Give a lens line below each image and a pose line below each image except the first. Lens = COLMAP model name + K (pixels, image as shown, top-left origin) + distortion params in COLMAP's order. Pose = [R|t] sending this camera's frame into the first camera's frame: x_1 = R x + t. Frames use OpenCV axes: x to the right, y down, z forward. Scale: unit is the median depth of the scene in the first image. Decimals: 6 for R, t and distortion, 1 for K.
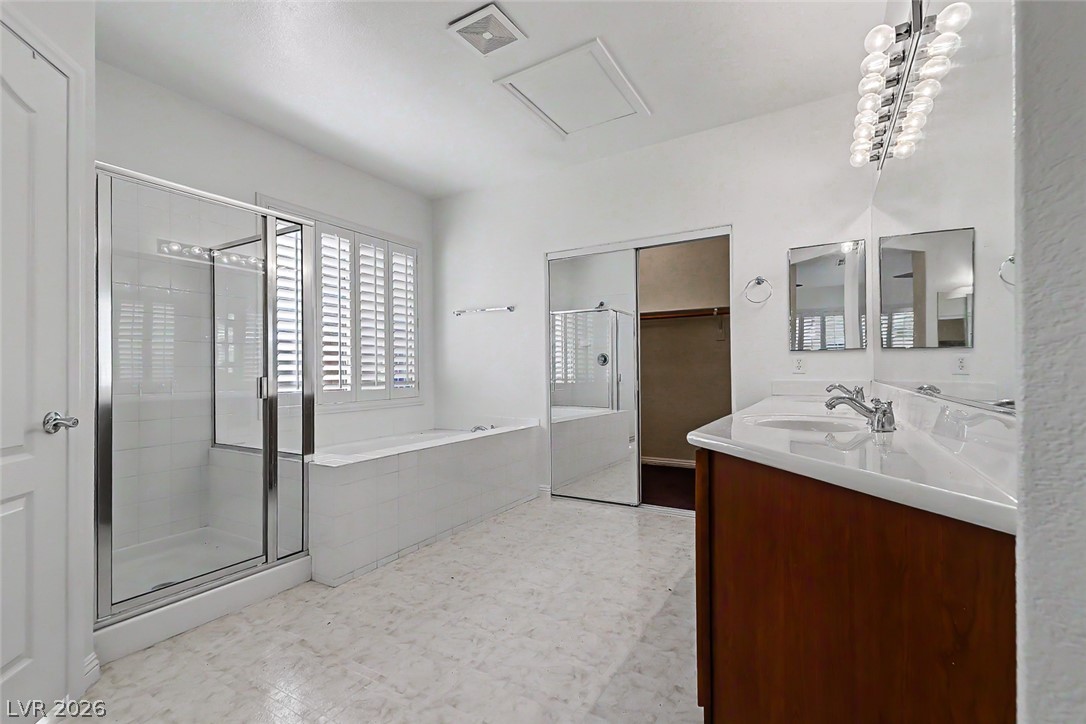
lens RADIAL K [[487.1, 0, 543.2], [0, 487.1, 366.7], [0, 0, 1]] dist [0.000443, 0.000006]
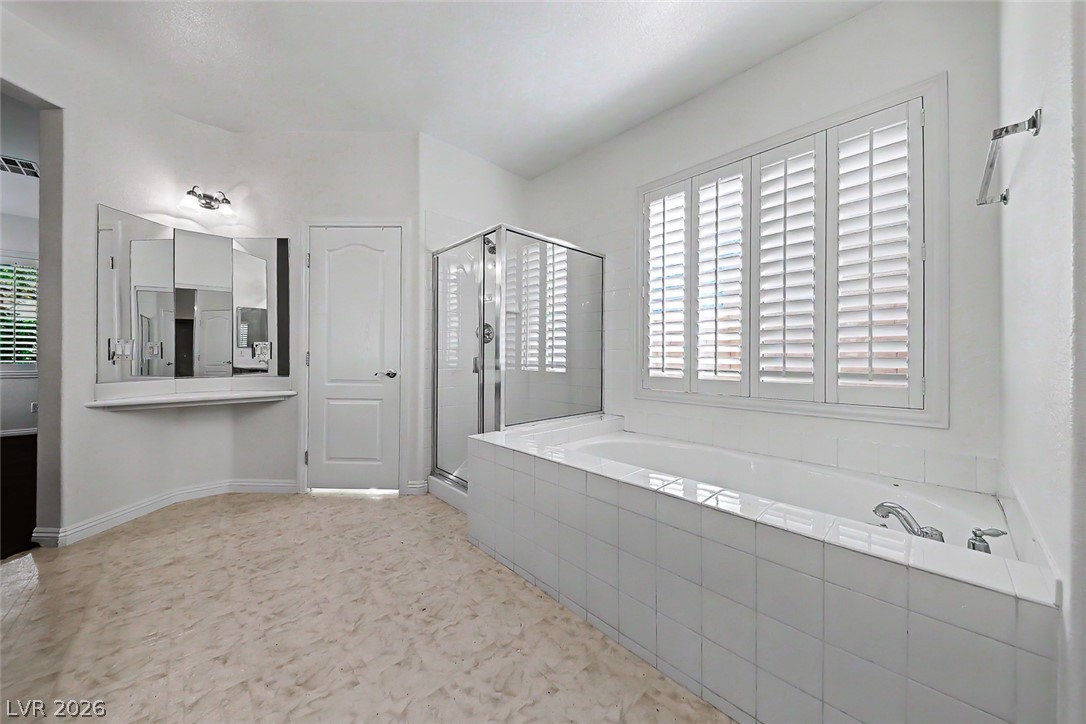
lens RADIAL K [[373.5, 0, 542.1], [0, 373.5, 354.1], [0, 0, 1]] dist [0.013837, -0.005655]
pose [[-0.284562, 0.003233, -0.958652, 0.378617], [0.004156, 0.999989, 0.002138, 0.012247], [0.958649, -0.003376, -0.284572, 1.471660]]
